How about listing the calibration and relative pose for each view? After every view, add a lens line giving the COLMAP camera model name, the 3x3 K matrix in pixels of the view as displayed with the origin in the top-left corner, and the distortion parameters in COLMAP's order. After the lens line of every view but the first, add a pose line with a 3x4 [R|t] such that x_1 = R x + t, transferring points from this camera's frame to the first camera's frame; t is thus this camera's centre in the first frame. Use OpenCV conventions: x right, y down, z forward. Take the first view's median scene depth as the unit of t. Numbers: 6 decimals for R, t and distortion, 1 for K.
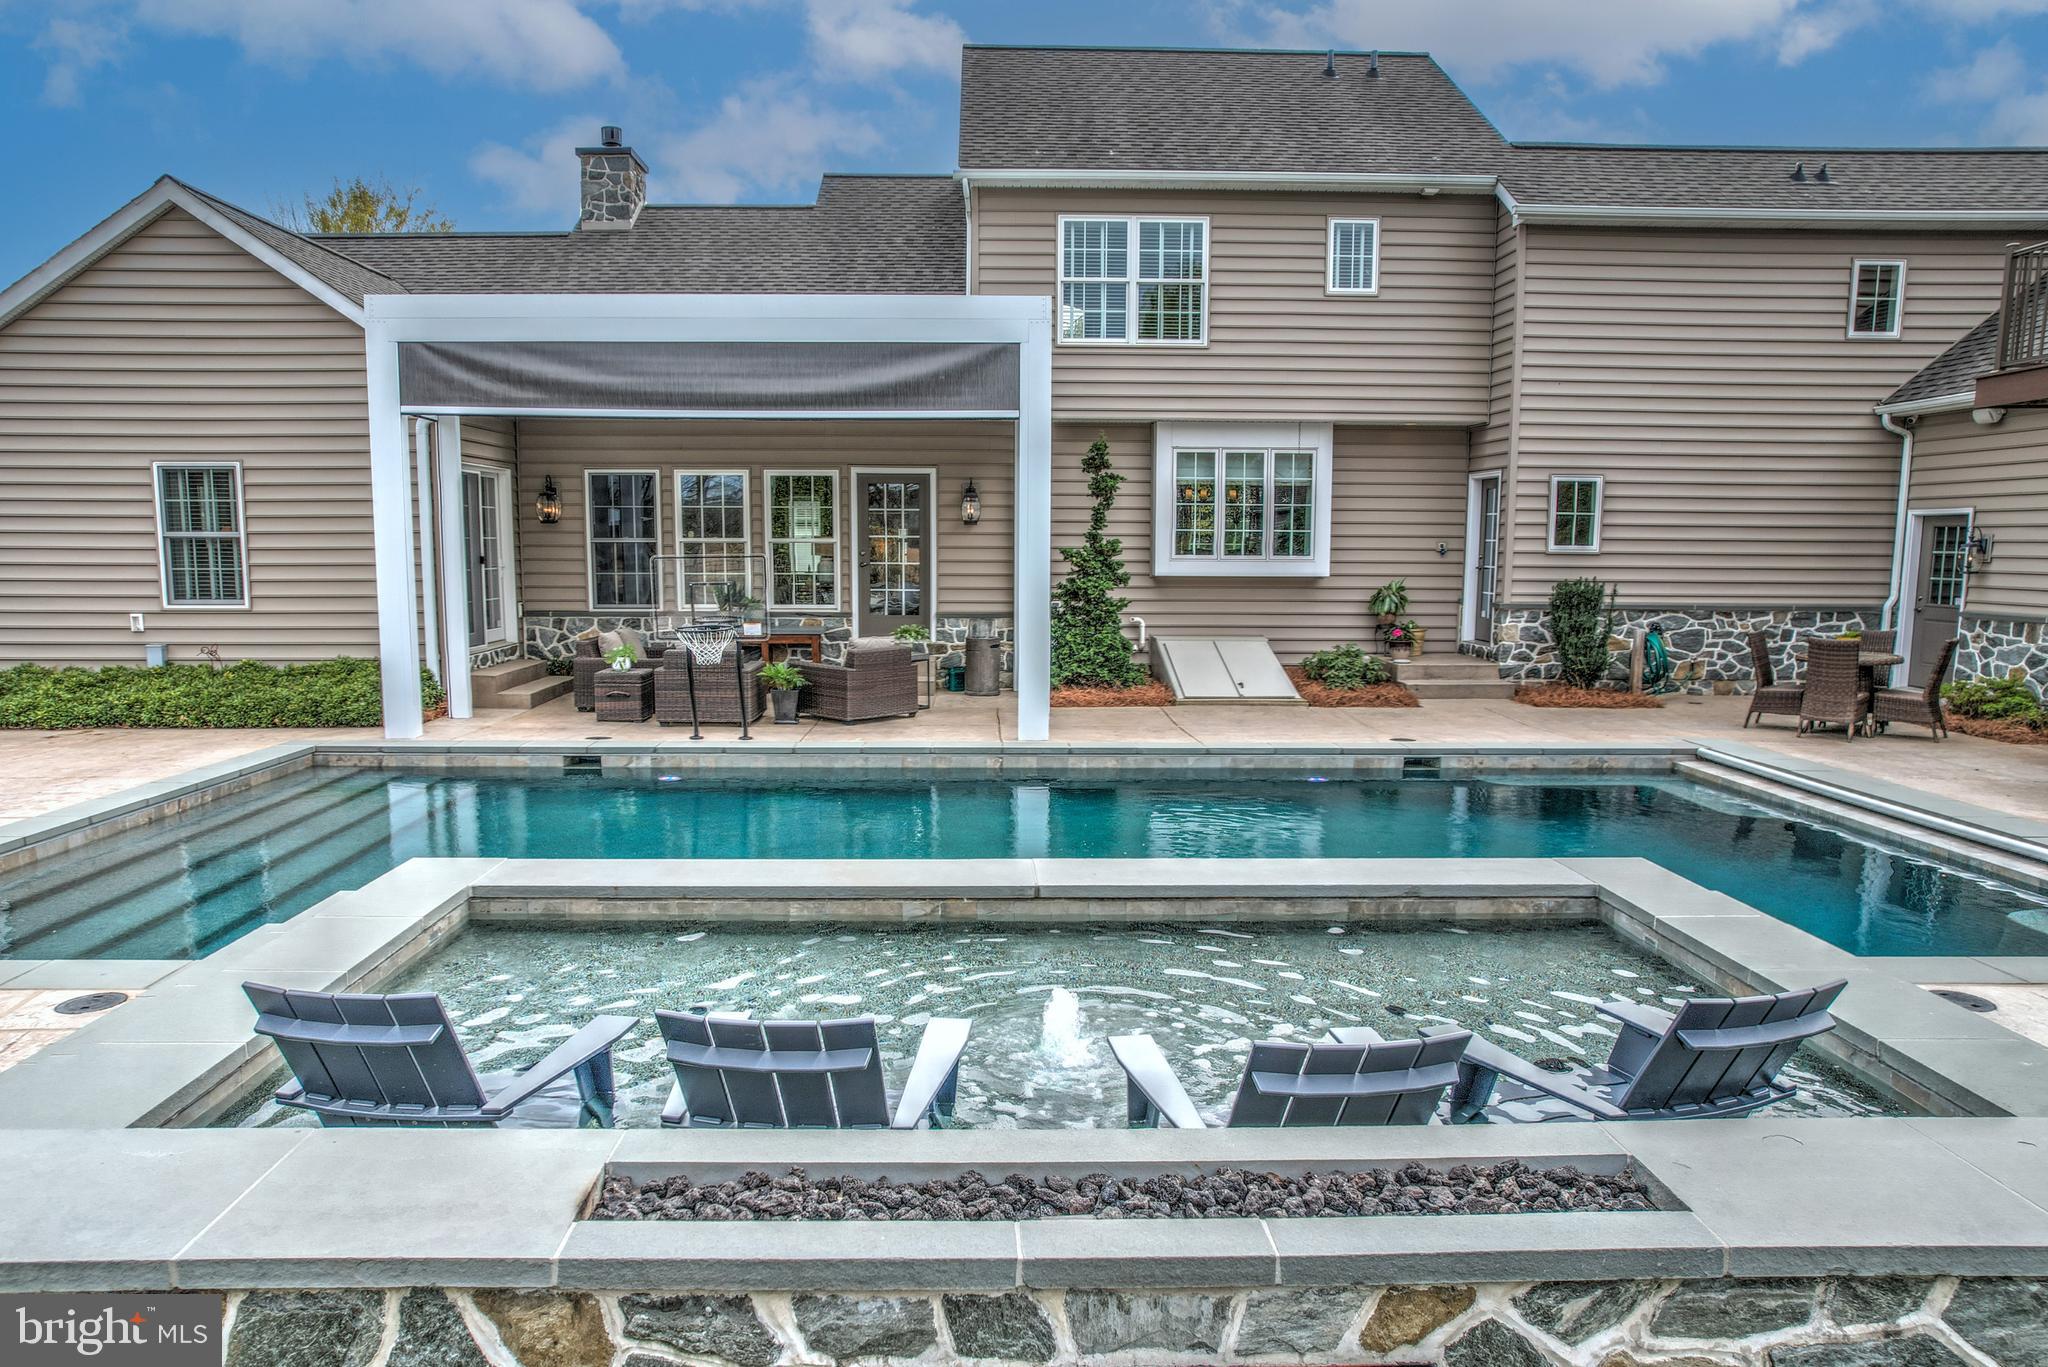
lens RADIAL K [[1319.2, 0, 1019.4], [0, 1319.2, 706.7], [0, 0, 1]] dist [-0.074293, 0.067948]
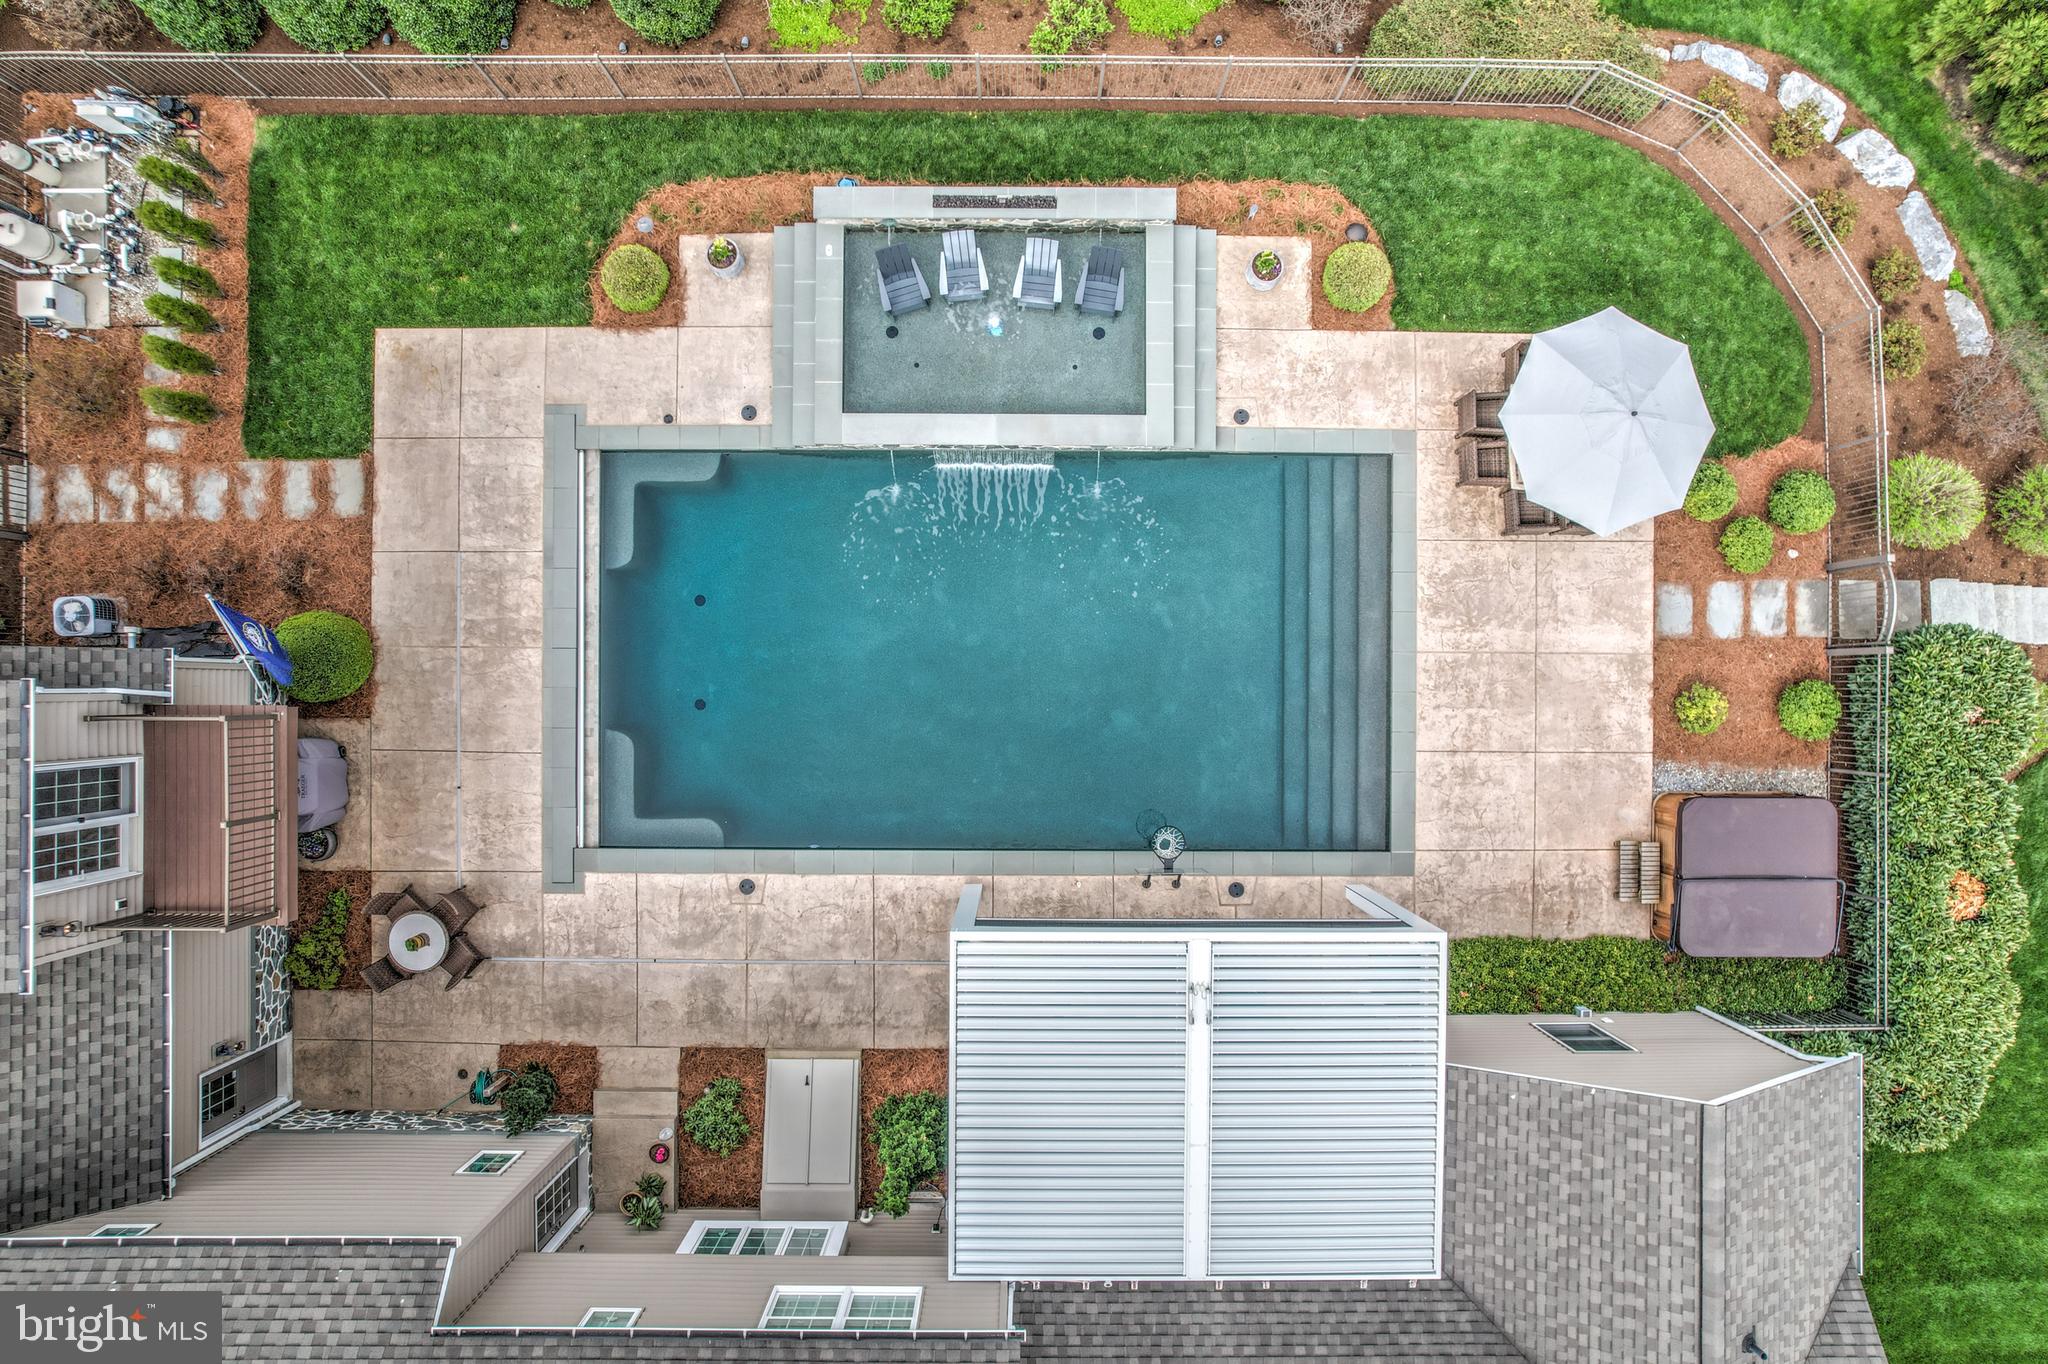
lens RADIAL K [[1319.2, 0, 1025.6], [0, 1319.2, 688.0], [0, 0, 1]] dist [-0.074293, 0.067948]
pose [[-0.999422, -0.030622, -0.014732, -0.021365], [-0.010486, -0.134456, 0.990864, -1.231439], [-0.032323, 0.990446, 0.134057, 0.403354]]
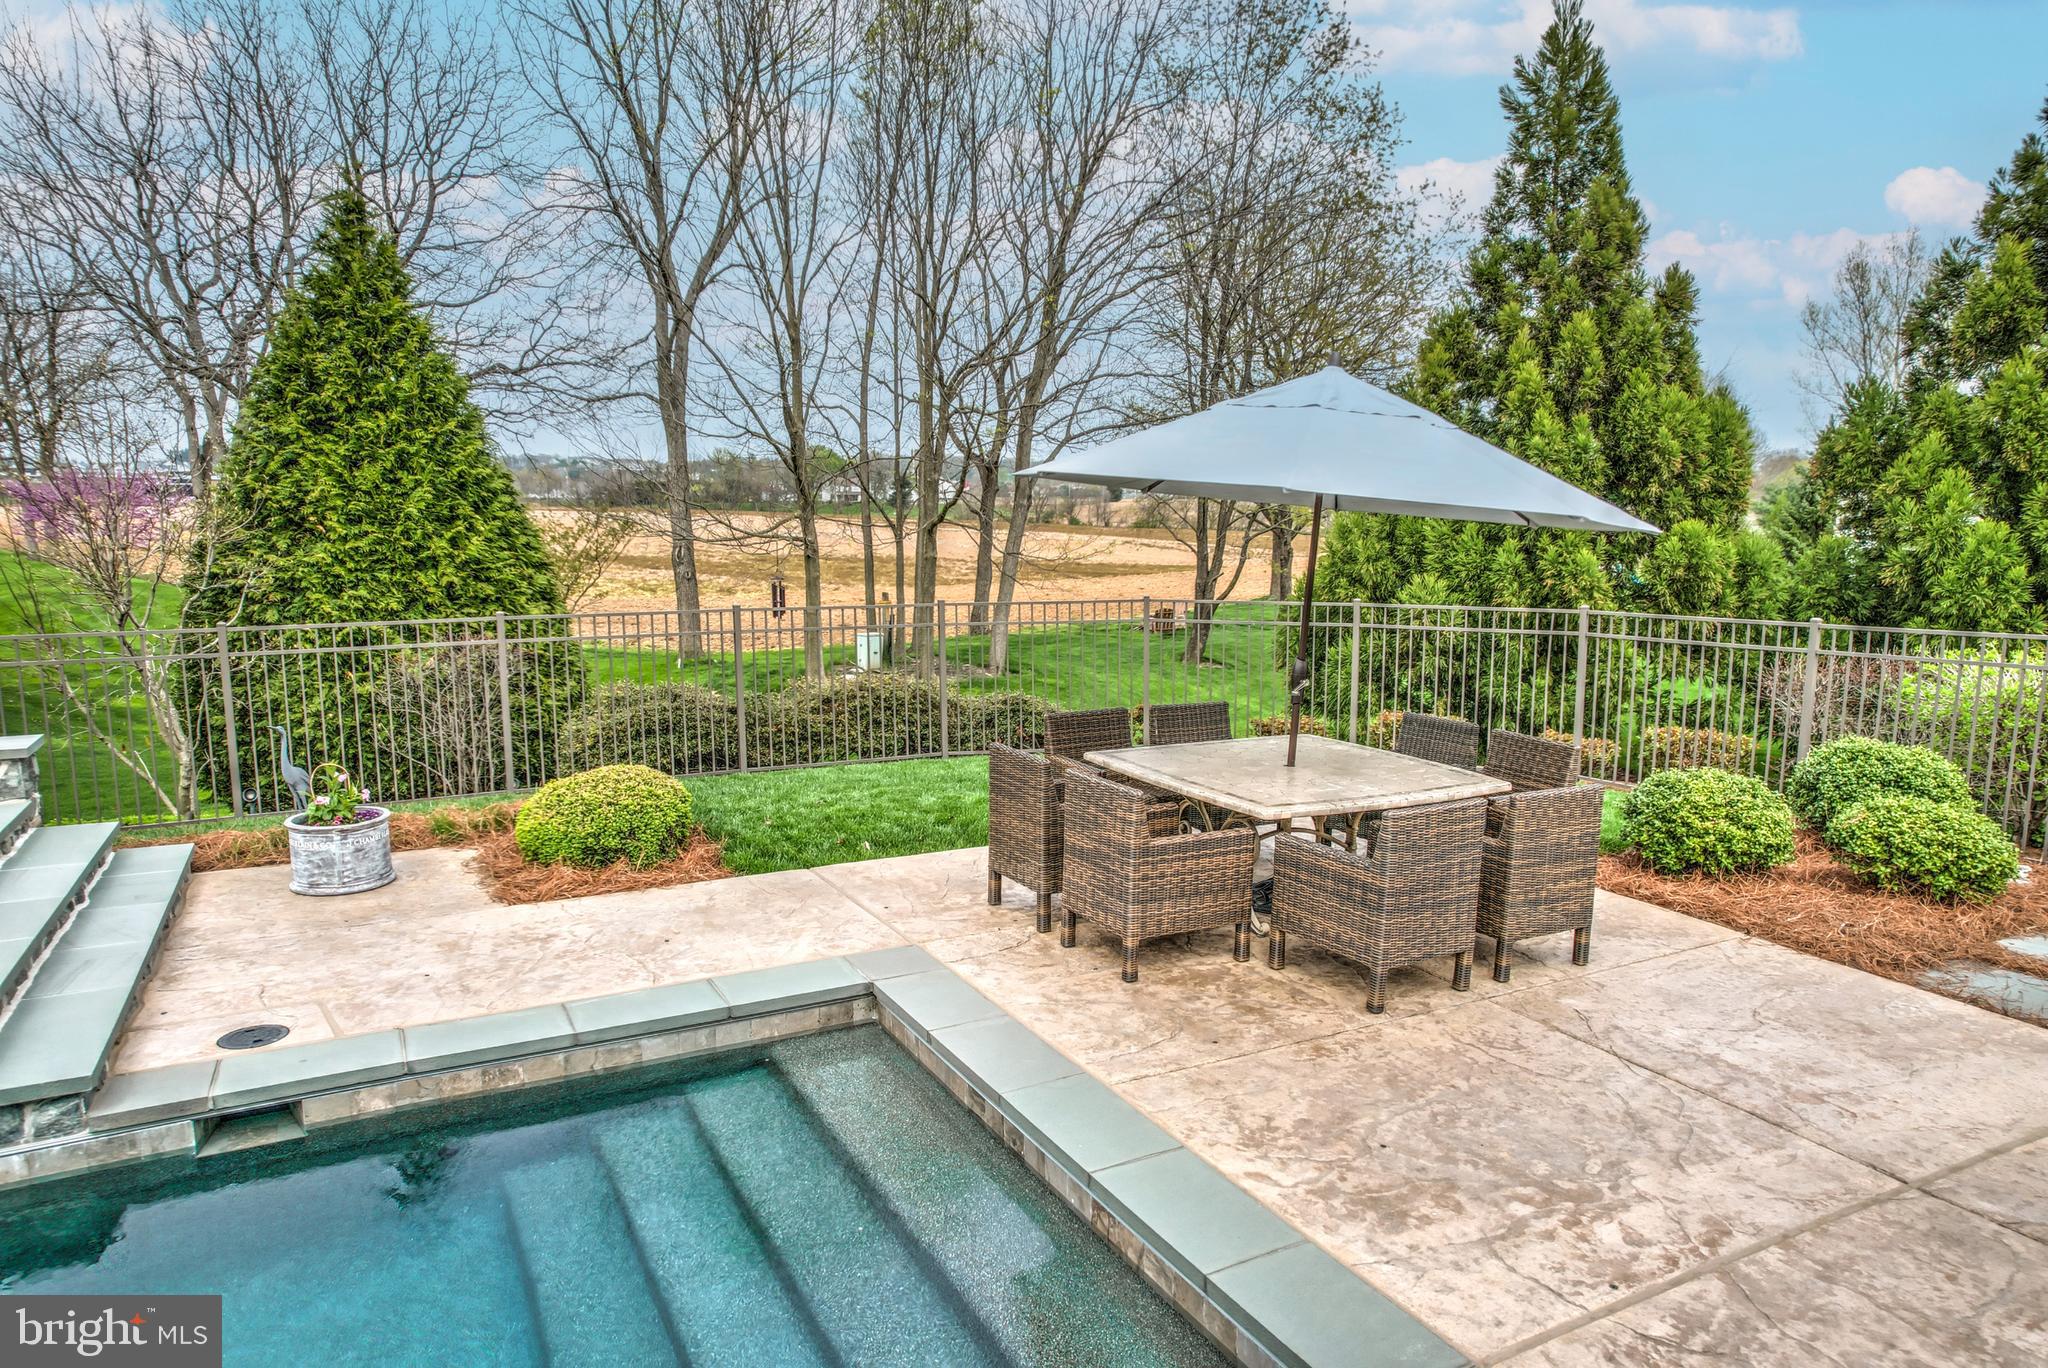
lens RADIAL K [[1319.2, 0, 1034.1], [0, 1319.2, 691.1], [0, 0, 1]] dist [-0.074293, 0.067948]
pose [[-0.892382, 0.057408, -0.447615, -0.277695], [-0.065979, 0.964621, 0.255252, -0.098739], [0.446432, 0.257316, -0.857022, 0.644334]]
